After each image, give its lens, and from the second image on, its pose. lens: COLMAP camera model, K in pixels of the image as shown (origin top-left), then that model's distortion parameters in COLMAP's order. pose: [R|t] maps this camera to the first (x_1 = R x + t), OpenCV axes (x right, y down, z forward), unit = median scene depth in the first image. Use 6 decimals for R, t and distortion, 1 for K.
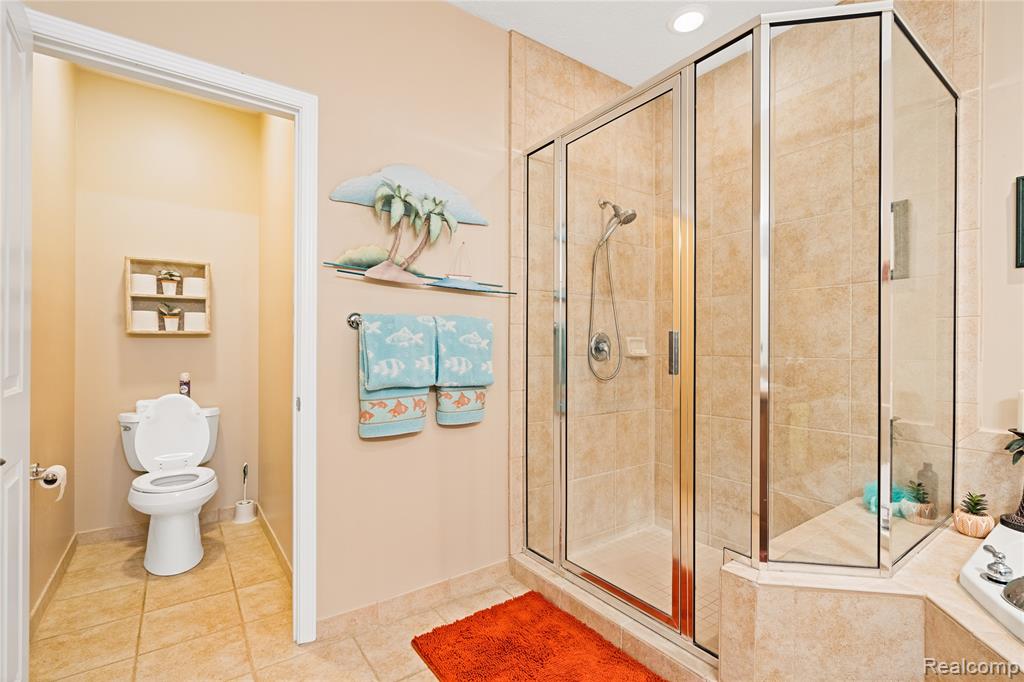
lens RADIAL K [[468.1, 0, 514.4], [0, 468.1, 347.6], [0, 0, 1]] dist [-0.004771, 0.003315]
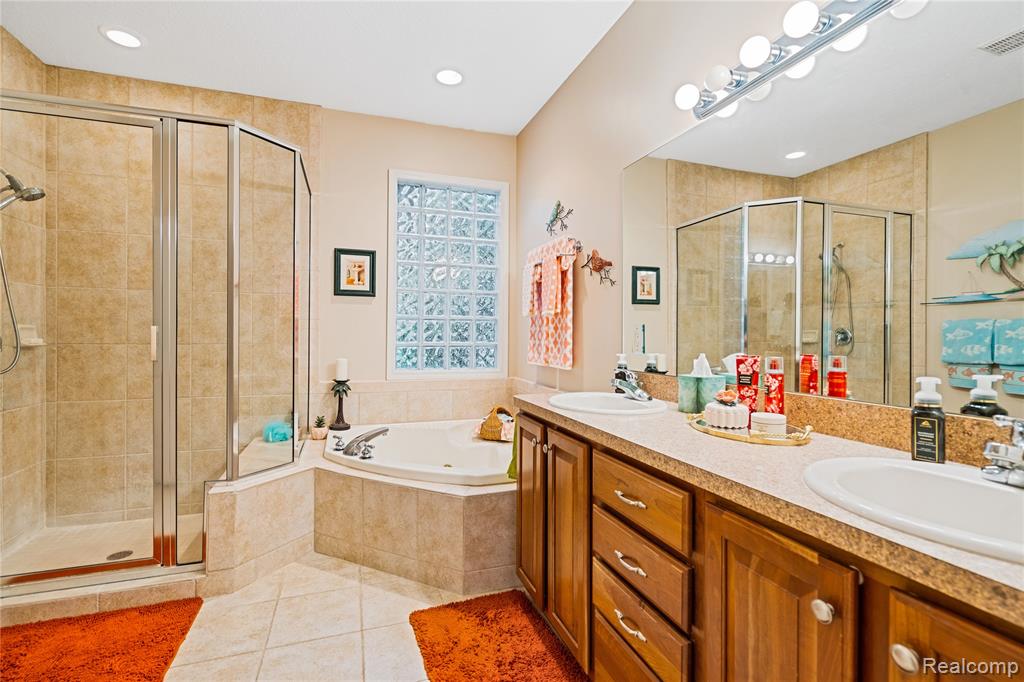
lens RADIAL K [[468.1, 0, 511.0], [0, 468.1, 335.7], [0, 0, 1]] dist [-0.004771, 0.003315]
pose [[0.290343, -0.003959, 0.956915, -0.407249], [-0.007103, 0.999955, 0.006292, -0.017129], [-0.956896, -0.008624, 0.290301, -0.185347]]
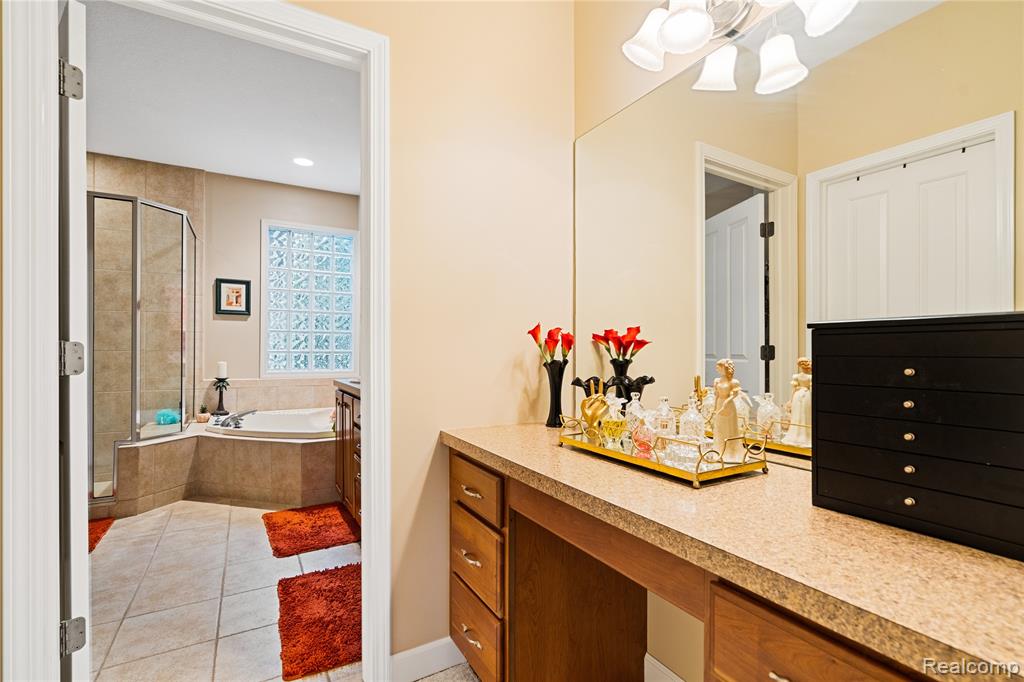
lens RADIAL K [[468.1, 0, 517.4], [0, 468.1, 346.9], [0, 0, 1]] dist [-0.004771, 0.003315]
pose [[0.102418, 0.000875, 0.994741, -0.932258], [-0.003910, 0.999992, -0.000477, 0.000800], [-0.994734, -0.003841, 0.102421, -0.644009]]
